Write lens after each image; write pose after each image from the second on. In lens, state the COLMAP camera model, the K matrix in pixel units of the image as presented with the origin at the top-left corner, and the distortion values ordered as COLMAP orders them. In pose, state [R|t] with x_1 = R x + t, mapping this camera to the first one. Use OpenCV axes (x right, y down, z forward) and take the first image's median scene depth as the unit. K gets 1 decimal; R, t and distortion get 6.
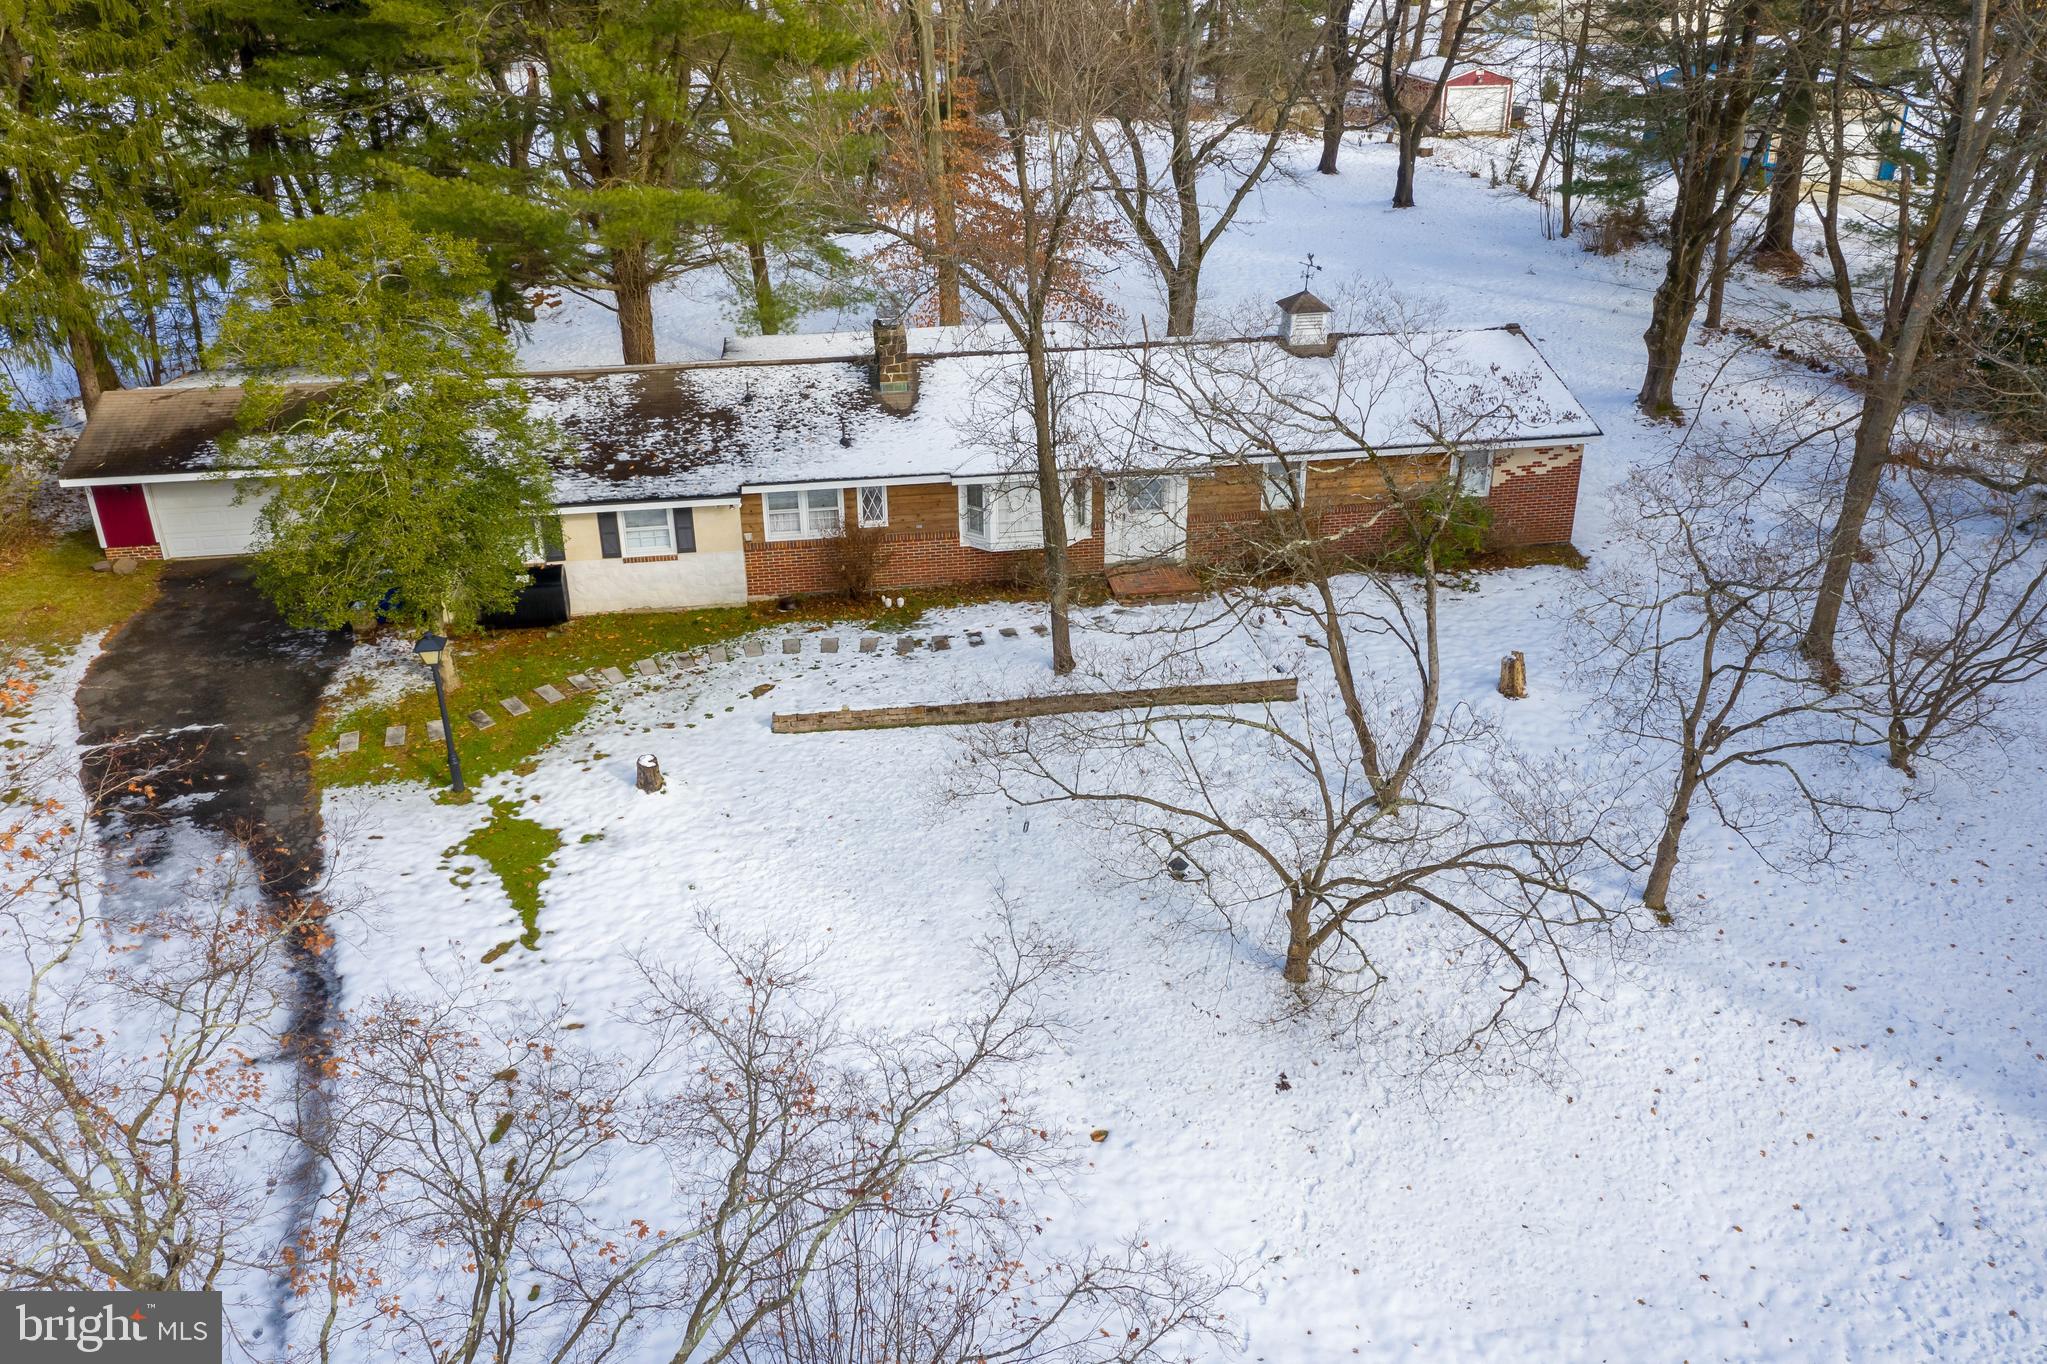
lens RADIAL K [[1634.5, 0, 1020.8], [0, 1634.5, 683.9], [0, 0, 1]] dist [-0.012565, 0.004865]
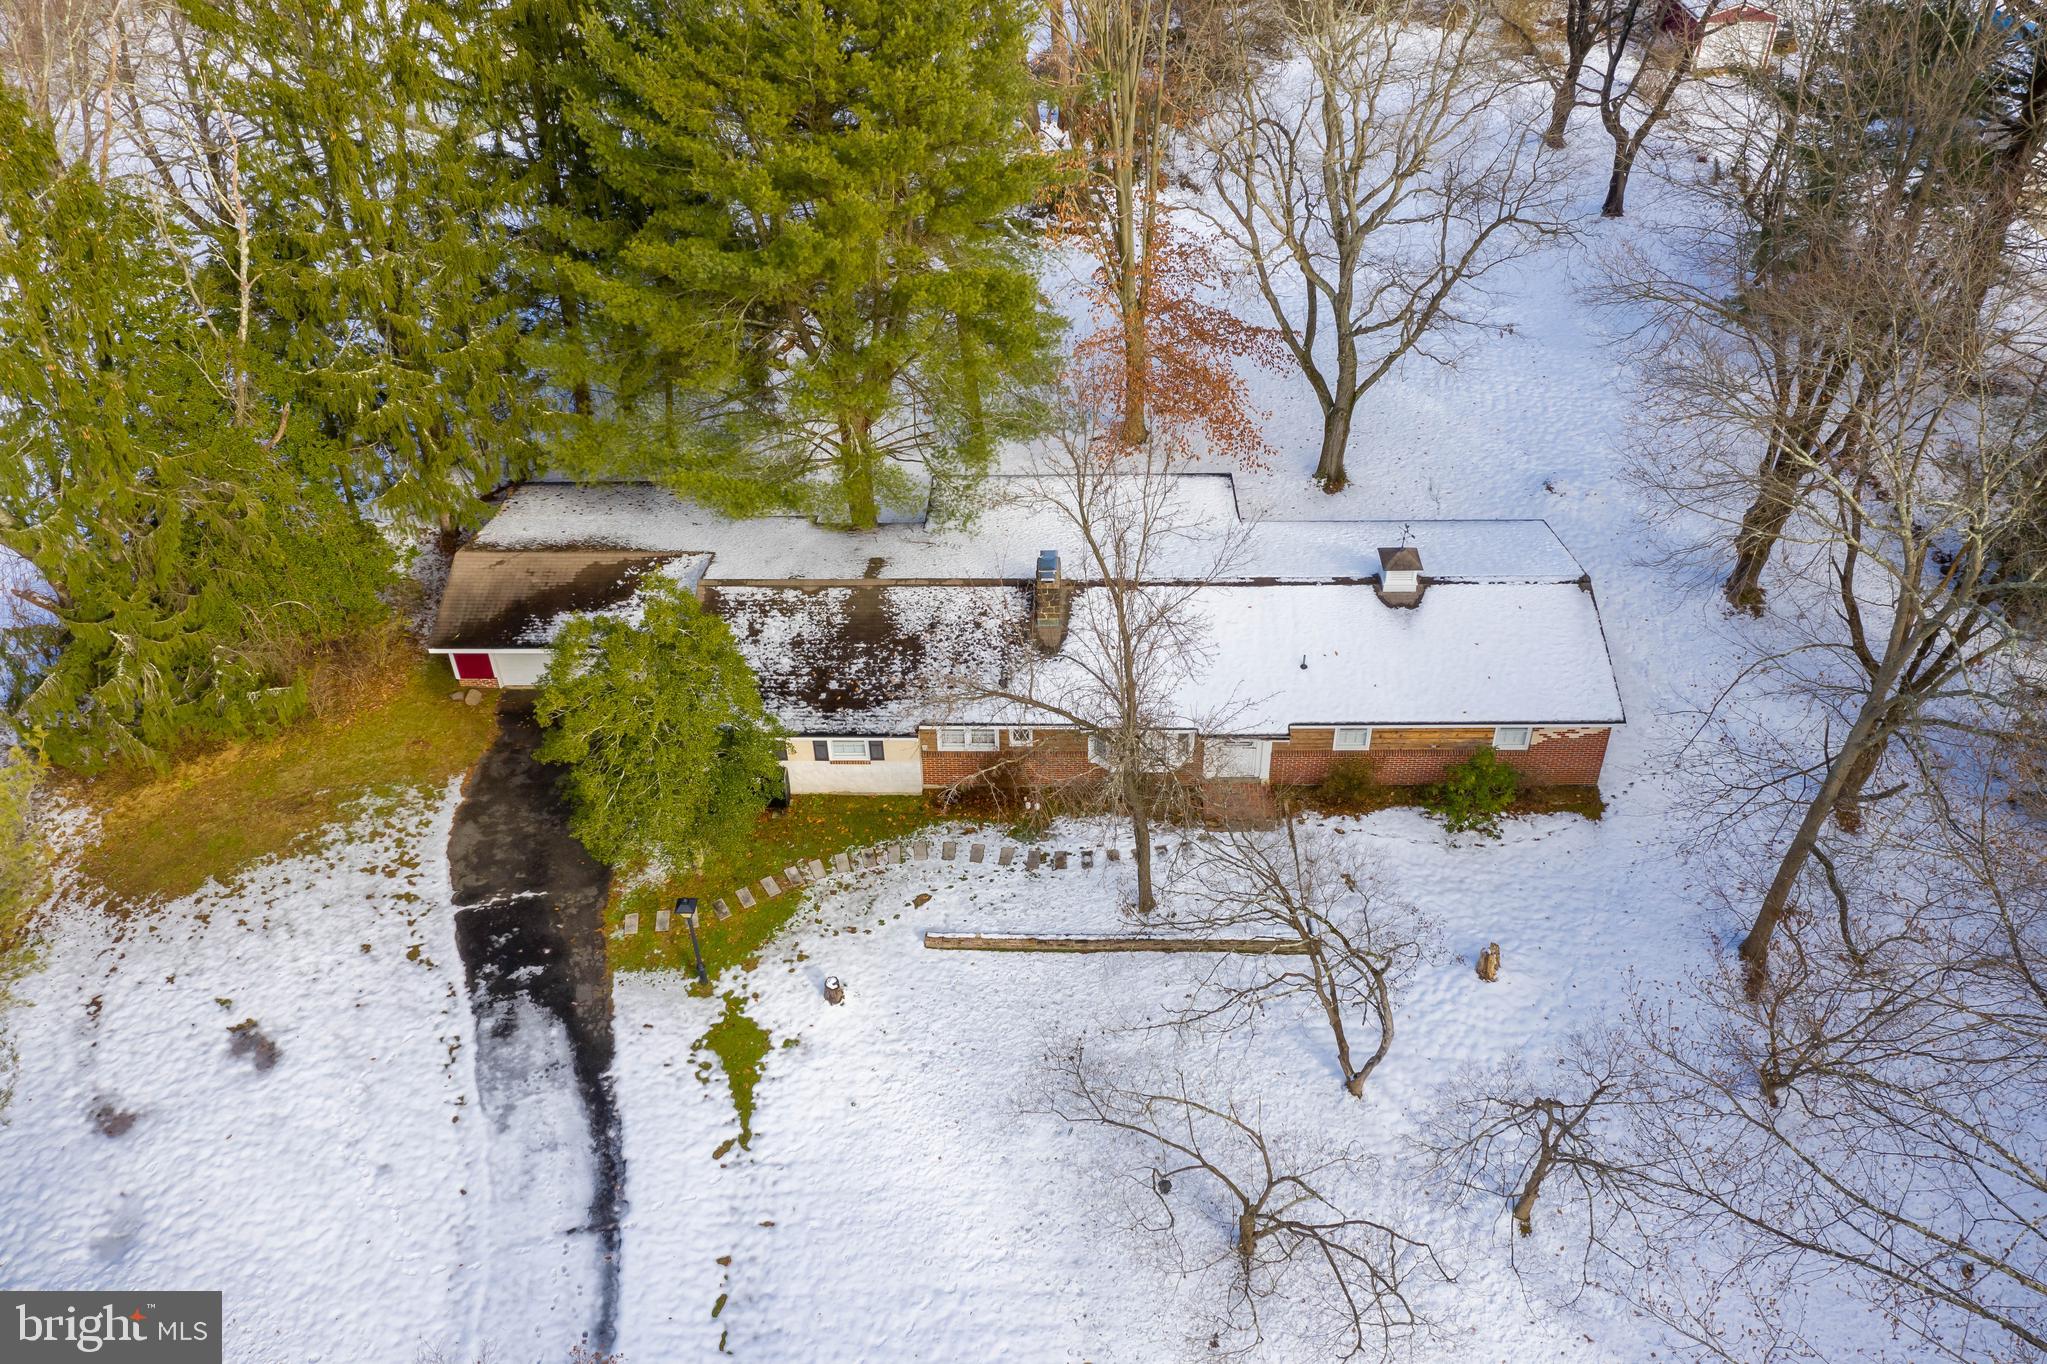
lens RADIAL K [[1634.5, 0, 1020.7], [0, 1634.5, 684.6], [0, 0, 1]] dist [-0.012565, 0.004865]
pose [[0.984841, 0.097988, -0.143128, 0.095218], [-0.064435, 0.972775, 0.222615, -0.459064], [0.161045, -0.210018, 0.964343, -0.247307]]
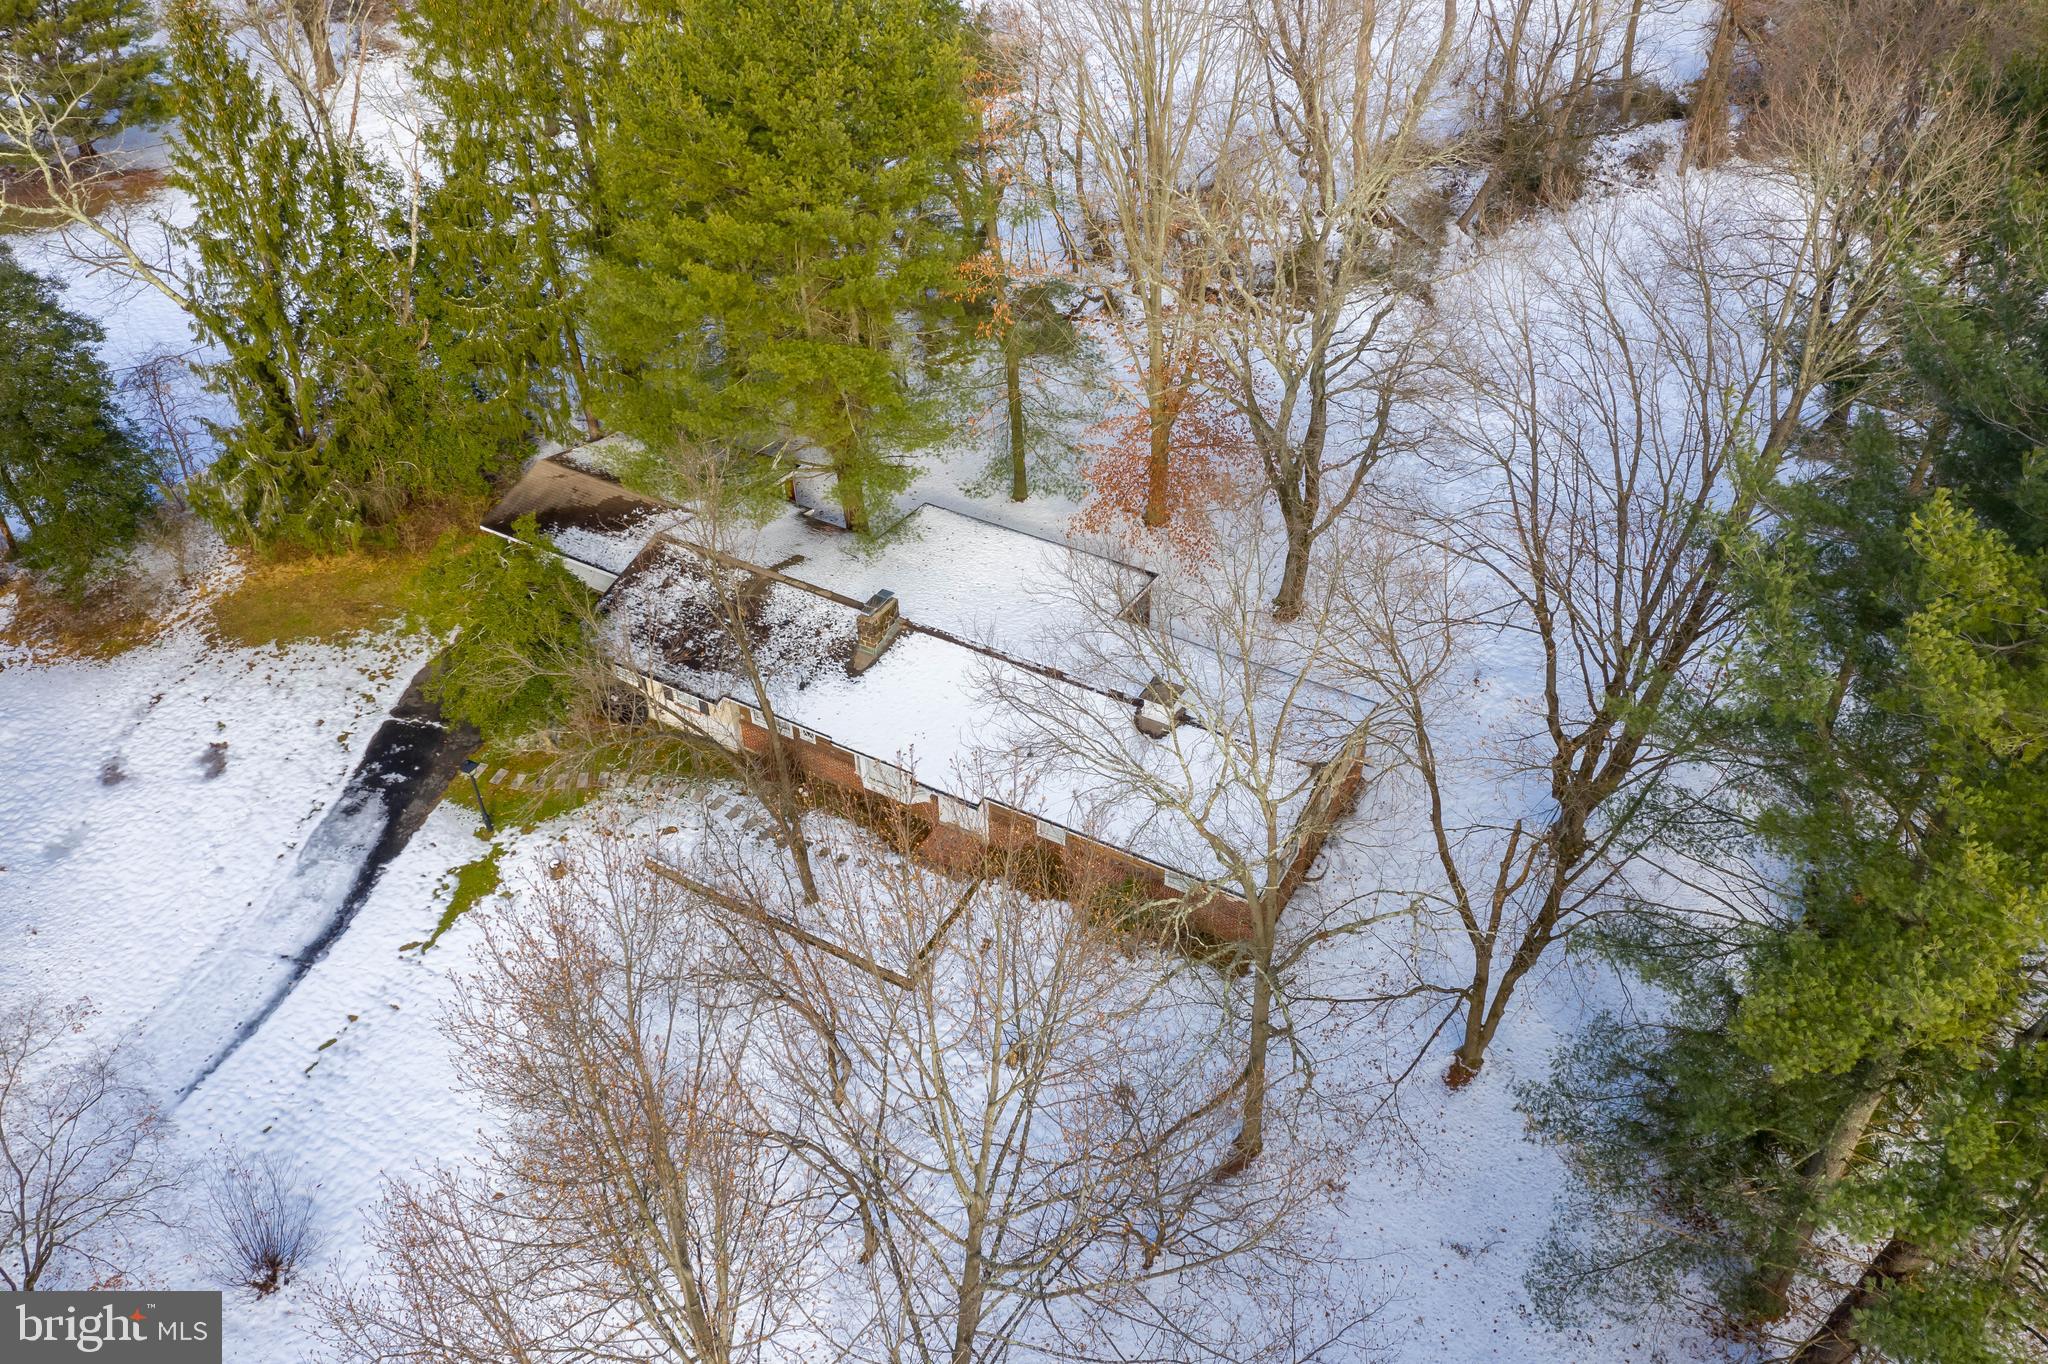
lens RADIAL K [[1635.3, 0, 1020.1], [0, 1635.3, 688.1], [0, 0, 1]] dist [-0.012565, 0.004865]
pose [[0.783138, 0.394158, -0.480973, 0.832500], [-0.267361, 0.911741, 0.311845, -0.715375], [0.561439, -0.115624, 0.819400, -0.141865]]
